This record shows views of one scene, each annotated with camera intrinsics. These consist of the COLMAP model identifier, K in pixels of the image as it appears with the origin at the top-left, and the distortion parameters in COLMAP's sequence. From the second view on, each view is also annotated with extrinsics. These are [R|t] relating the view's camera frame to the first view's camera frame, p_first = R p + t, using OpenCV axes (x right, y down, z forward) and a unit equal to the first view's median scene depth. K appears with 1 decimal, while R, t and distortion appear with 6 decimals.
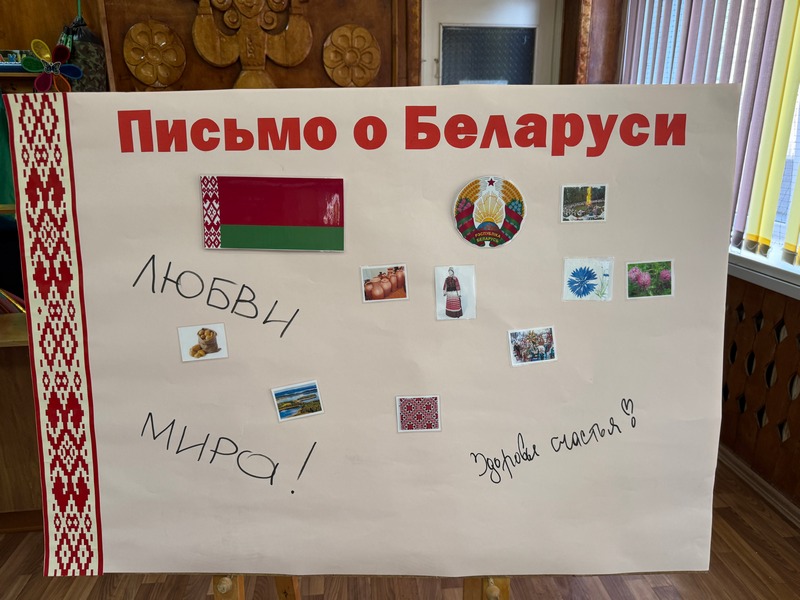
lens RADIAL K [[565.2, 0, 394.0], [0, 565.2, 305.3], [0, 0, 1]] dist [0.052777, -0.061668]
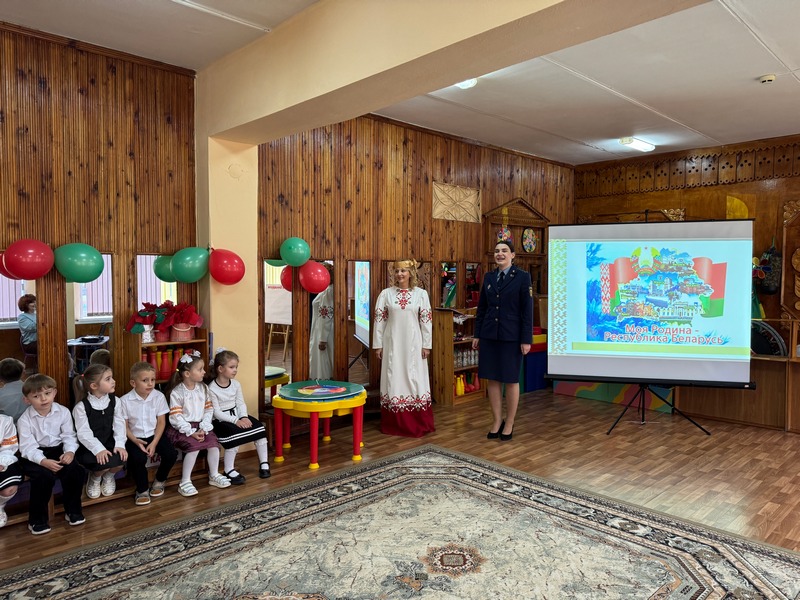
lens RADIAL K [[565.2, 0, 394.8], [0, 565.2, 303.8], [0, 0, 1]] dist [0.052777, -0.061668]
pose [[0.623823, 0.045616, -0.780233, 1.137441], [-0.235212, 0.962972, -0.131760, 1.401284], [0.745332, 0.265715, 0.611454, -5.397912]]
